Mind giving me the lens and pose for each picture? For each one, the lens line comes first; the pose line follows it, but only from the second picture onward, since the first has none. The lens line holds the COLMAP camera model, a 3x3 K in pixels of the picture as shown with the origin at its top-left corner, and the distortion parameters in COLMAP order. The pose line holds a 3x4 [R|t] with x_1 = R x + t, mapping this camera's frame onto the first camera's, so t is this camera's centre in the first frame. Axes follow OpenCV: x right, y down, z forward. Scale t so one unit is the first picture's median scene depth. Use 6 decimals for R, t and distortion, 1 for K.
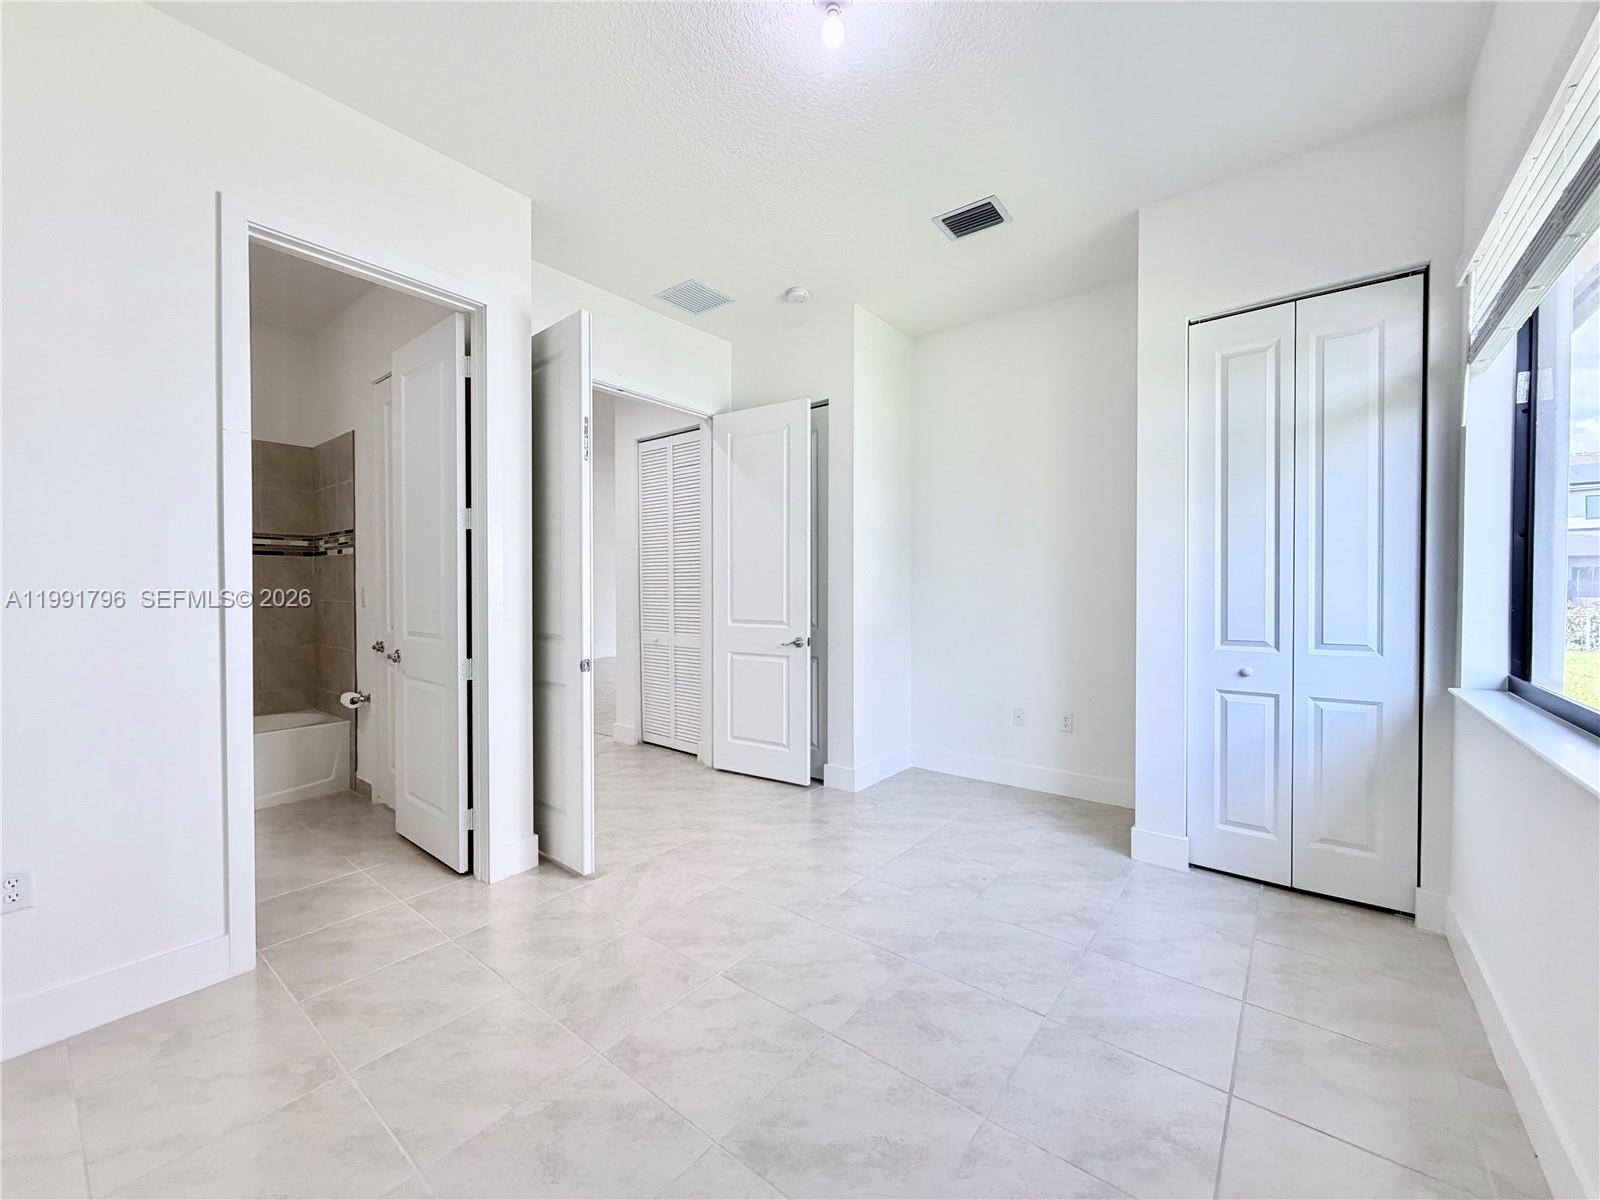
lens RADIAL K [[637.4, 0, 795.3], [0, 637.4, 597.8], [0, 0, 1]] dist [-0.001271, 0.000571]
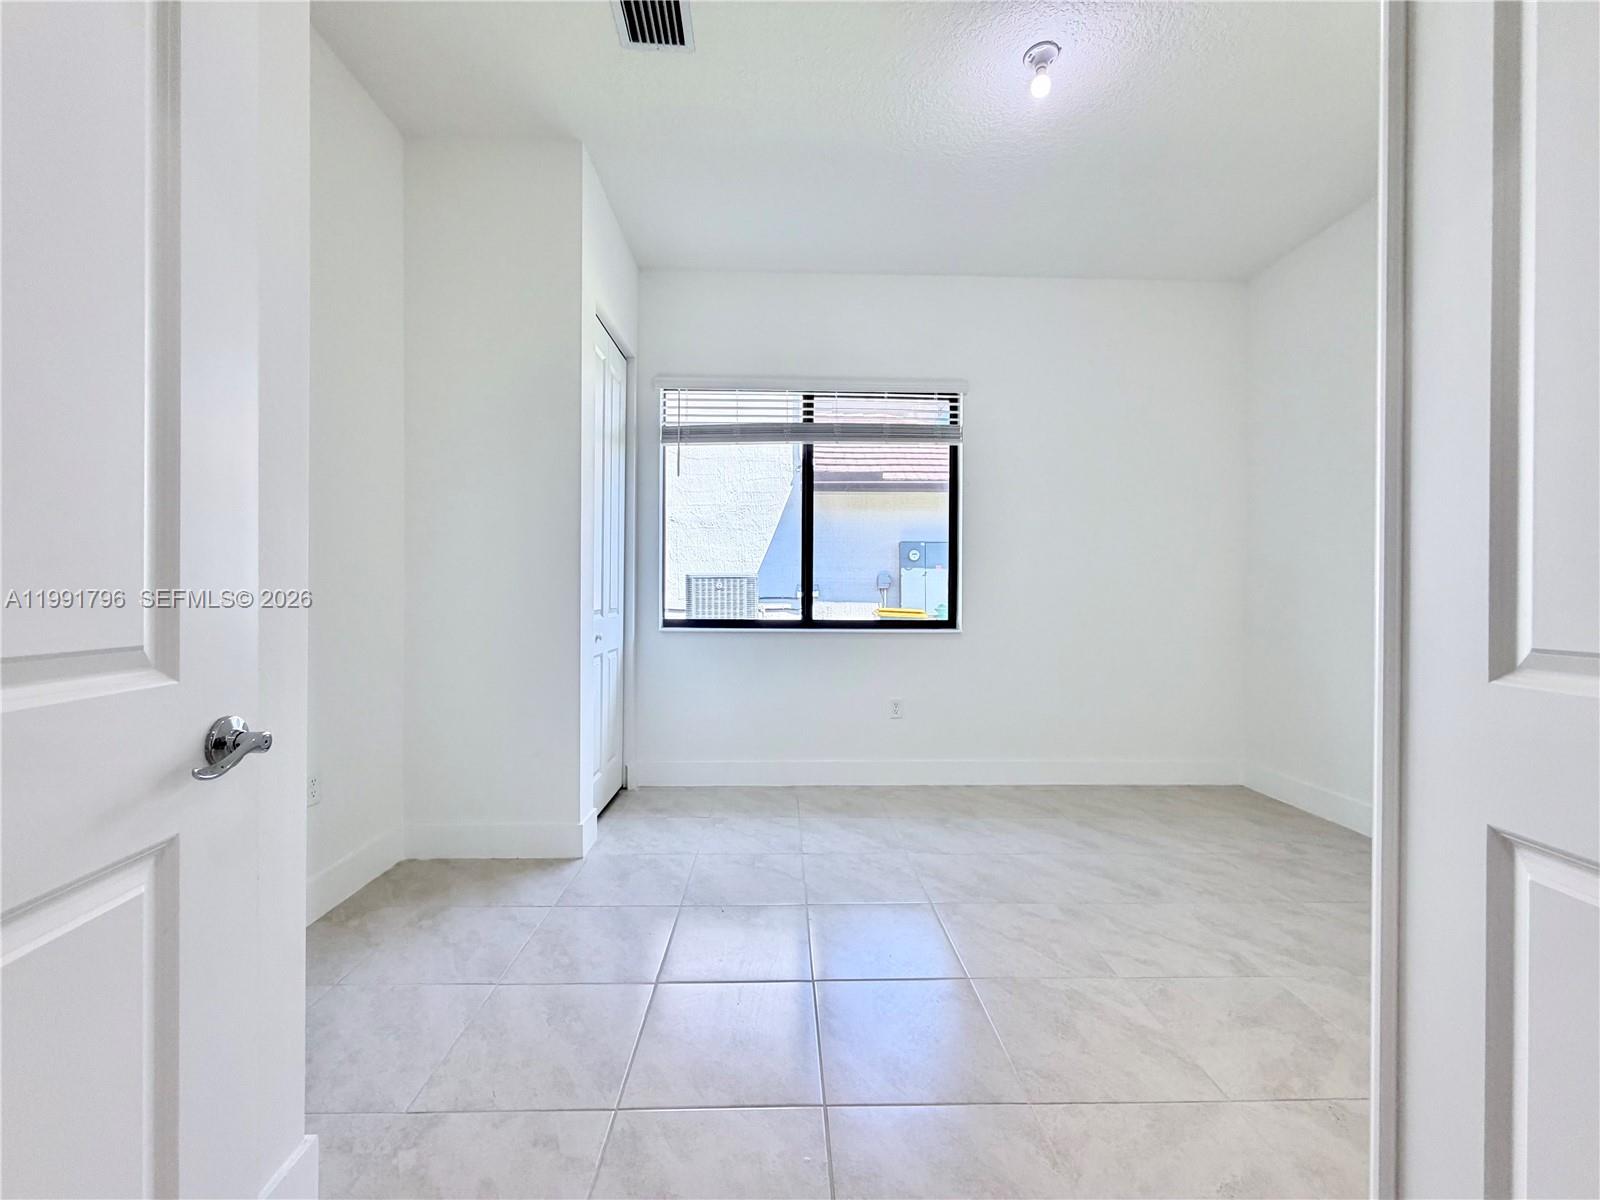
lens RADIAL K [[637.4, 0, 795.3], [0, 637.4, 597.8], [0, 0, 1]] dist [-0.001271, 0.000571]
pose [[-0.646386, -0.007350, 0.762975, -0.494372], [0.002112, 0.999933, 0.011422, 0.044017], [-0.763007, 0.008995, -0.646327, 1.891221]]
